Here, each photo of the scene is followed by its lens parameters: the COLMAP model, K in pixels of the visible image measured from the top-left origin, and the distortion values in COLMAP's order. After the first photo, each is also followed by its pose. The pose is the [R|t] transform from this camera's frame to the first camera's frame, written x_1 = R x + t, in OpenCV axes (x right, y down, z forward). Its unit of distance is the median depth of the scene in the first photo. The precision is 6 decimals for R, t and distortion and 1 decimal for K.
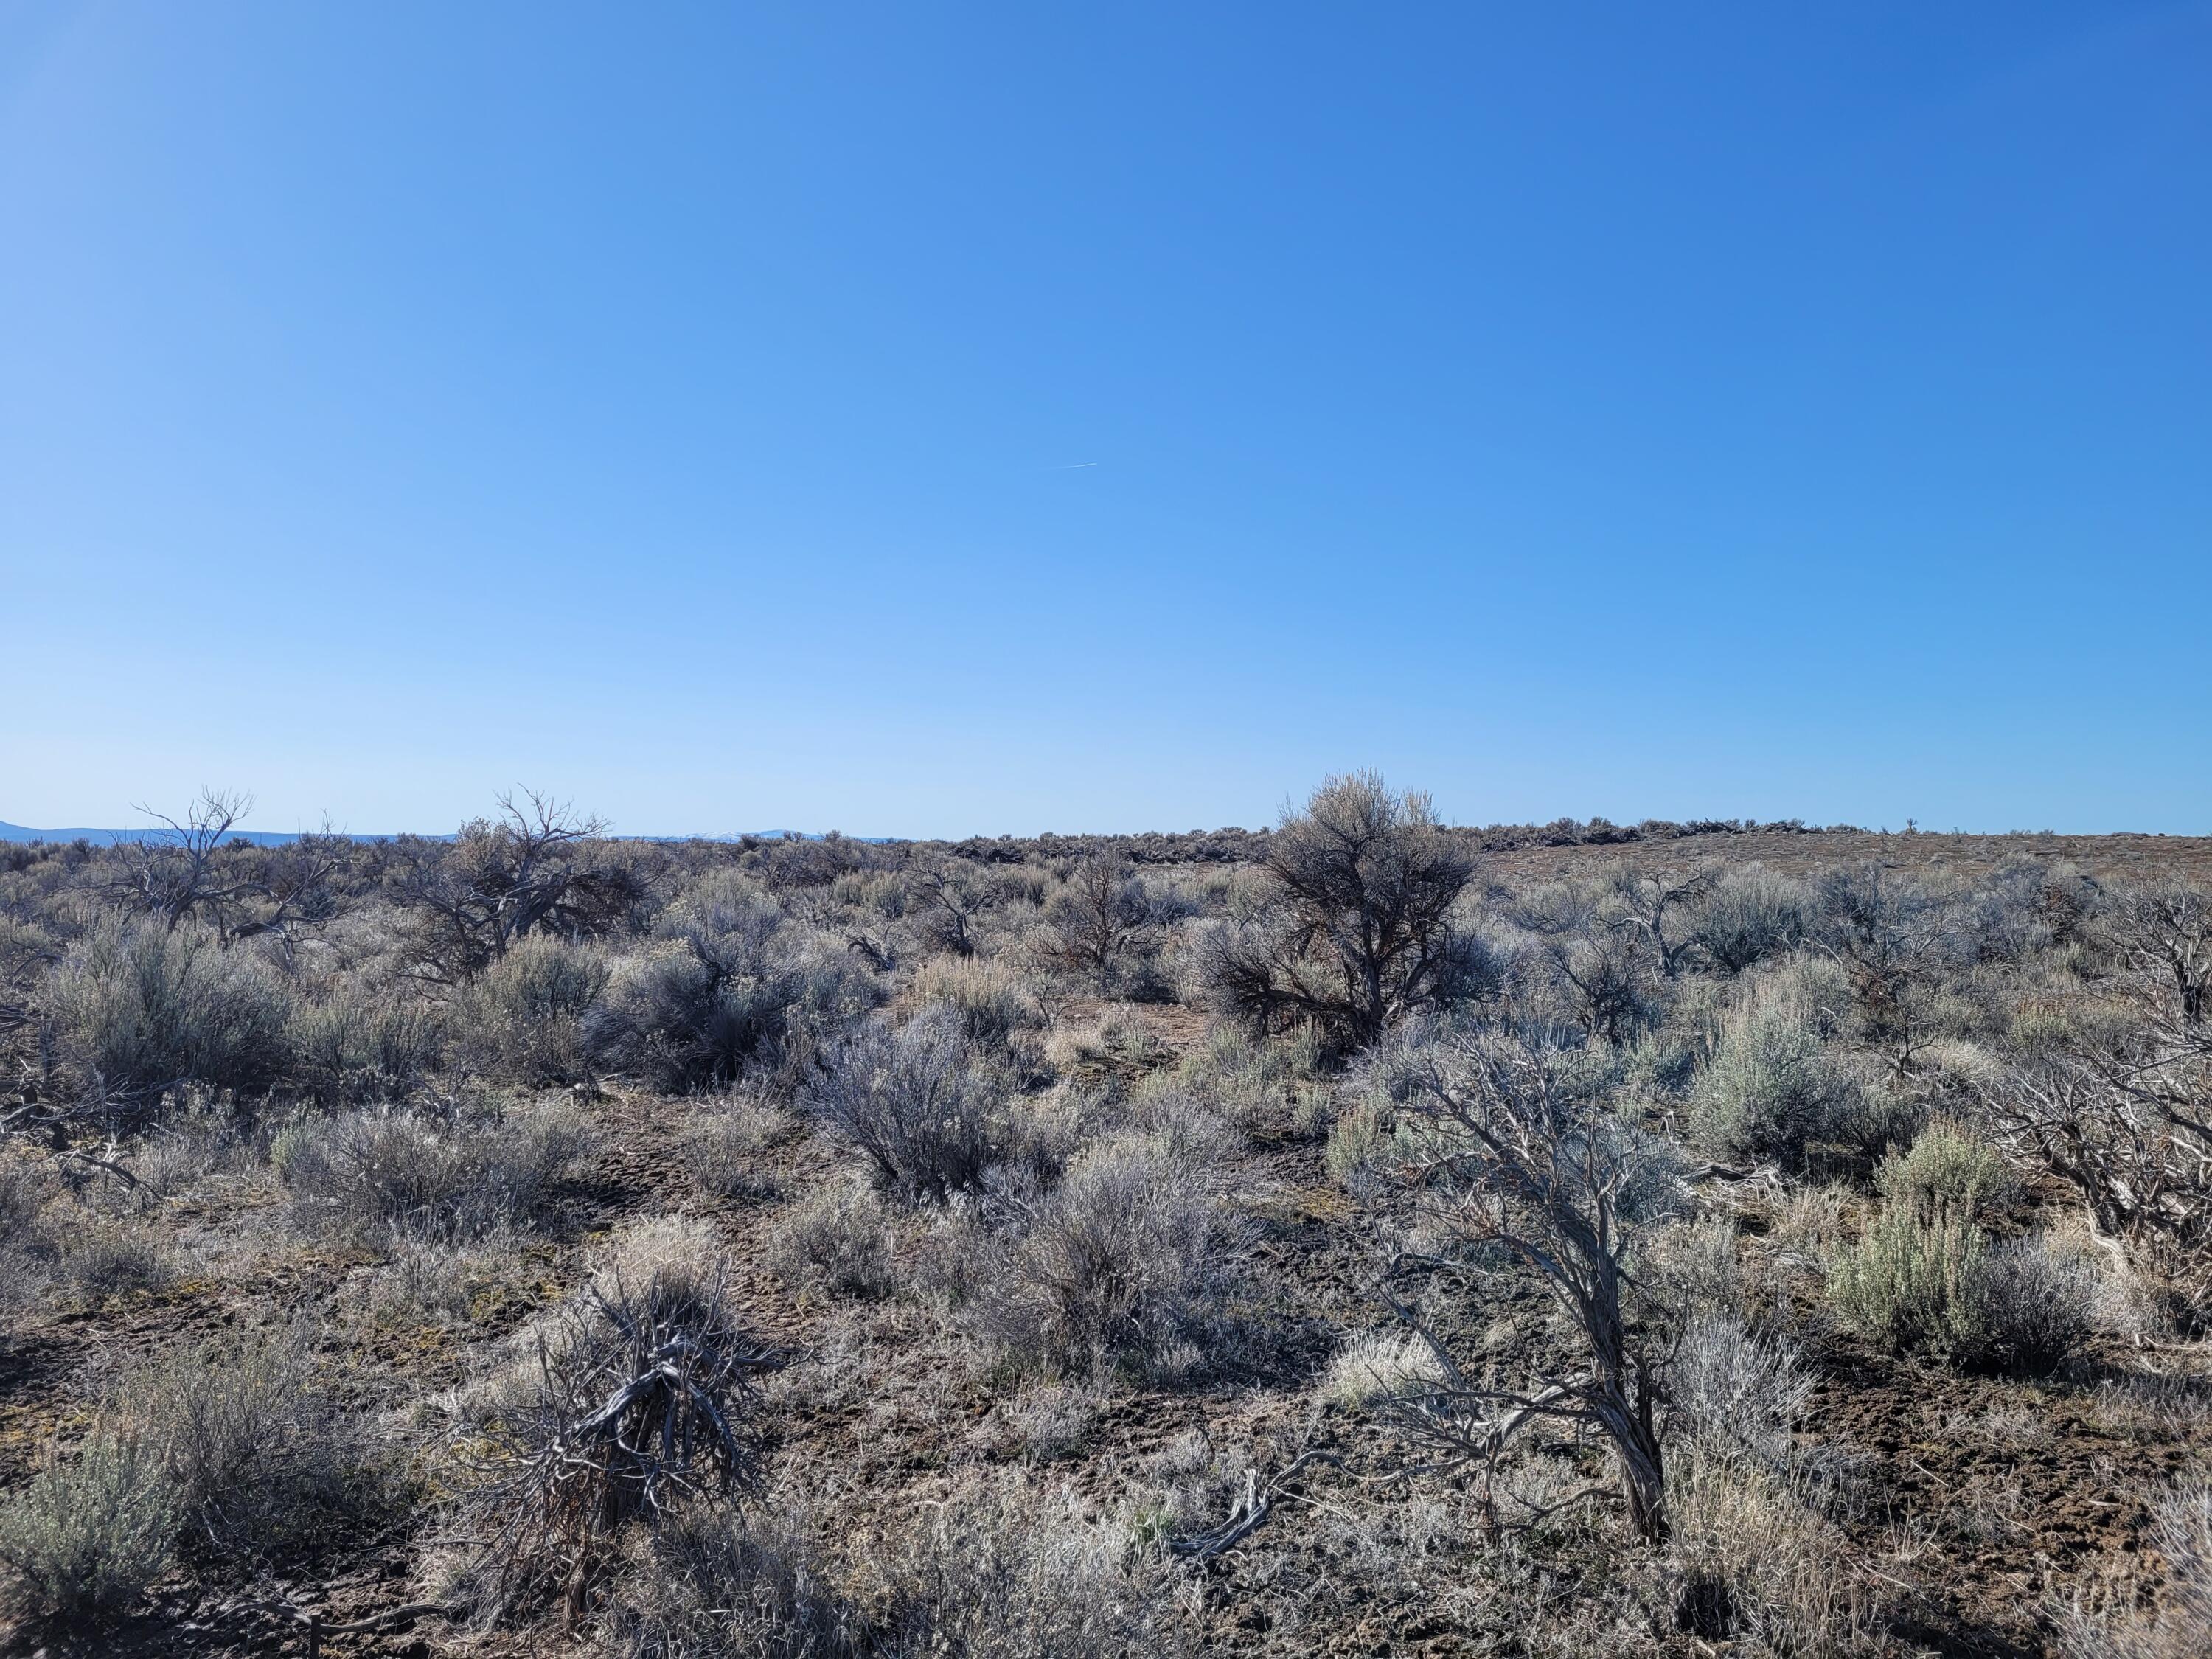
lens RADIAL K [[1553.2, 0, 1105.9], [0, 1553.2, 821.6], [0, 0, 1]] dist [0.024198, -0.031545]
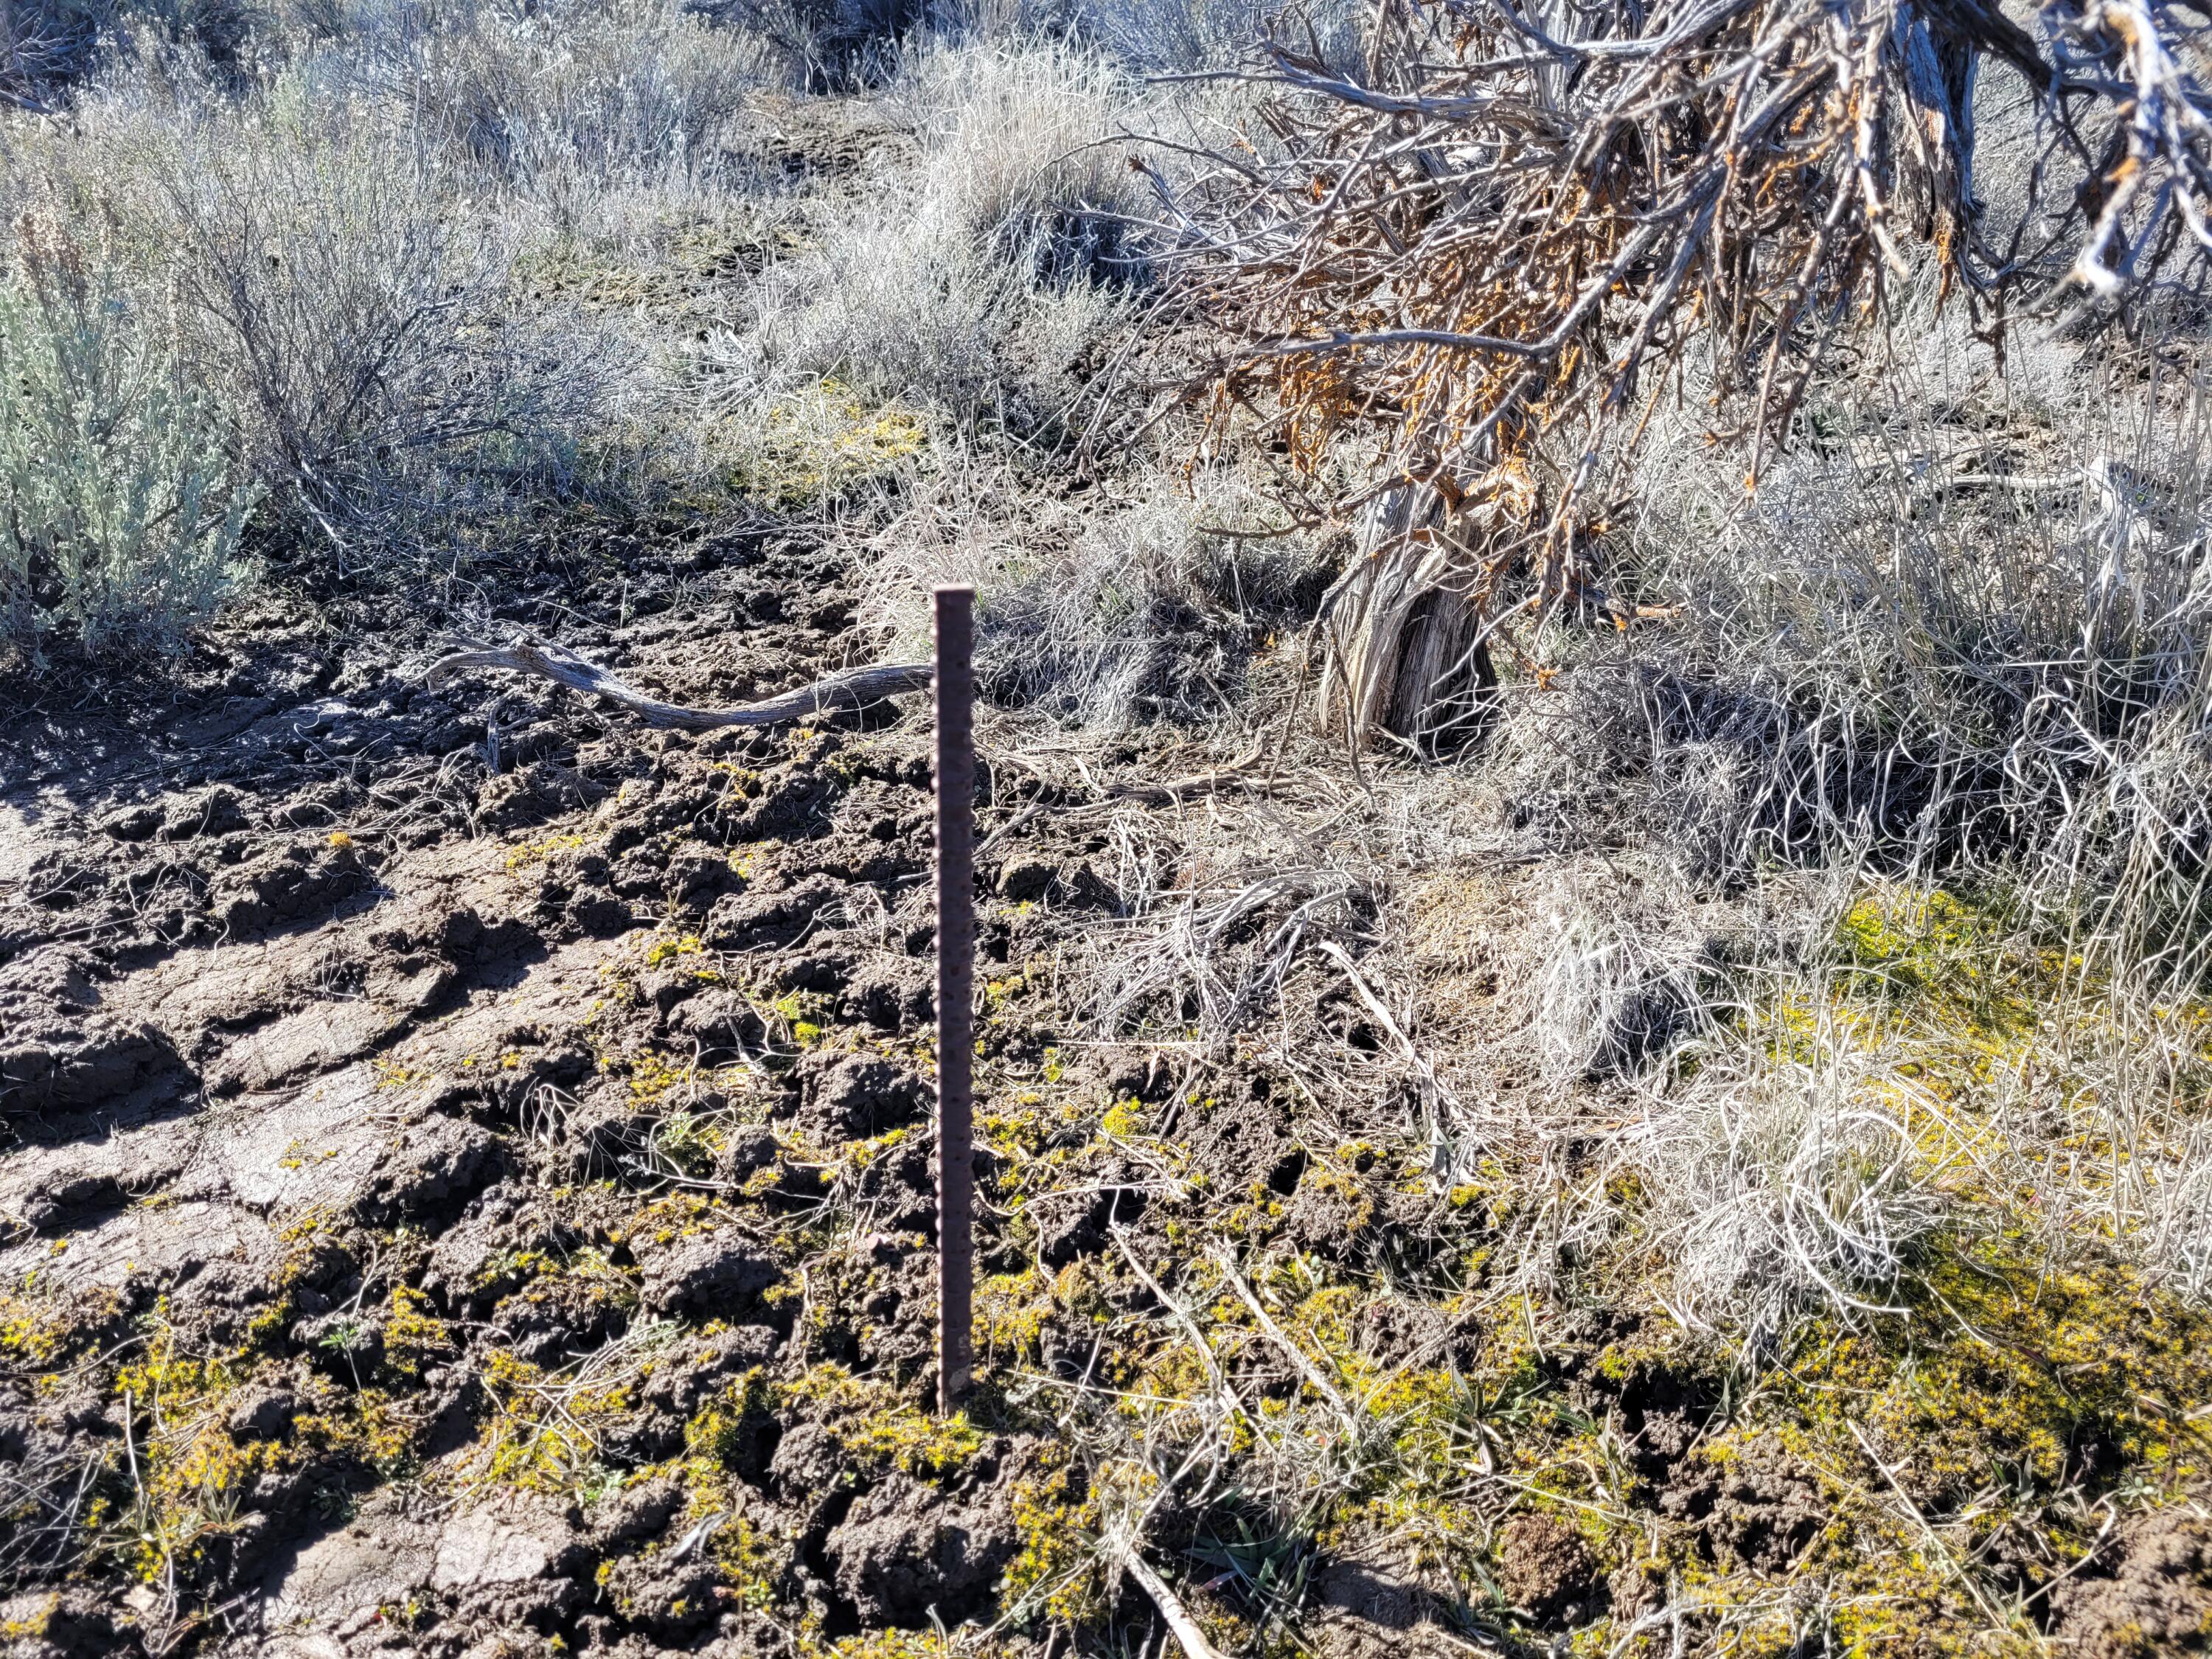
lens RADIAL K [[1553.2, 0, 1110.4], [0, 1553.2, 836.7], [0, 0, 1]] dist [0.024198, -0.031545]
pose [[0.999731, 0.020928, -0.010010, -0.364628], [-0.013260, 0.869540, 0.493685, 0.328203], [0.019036, -0.493419, 0.869583, 0.606880]]
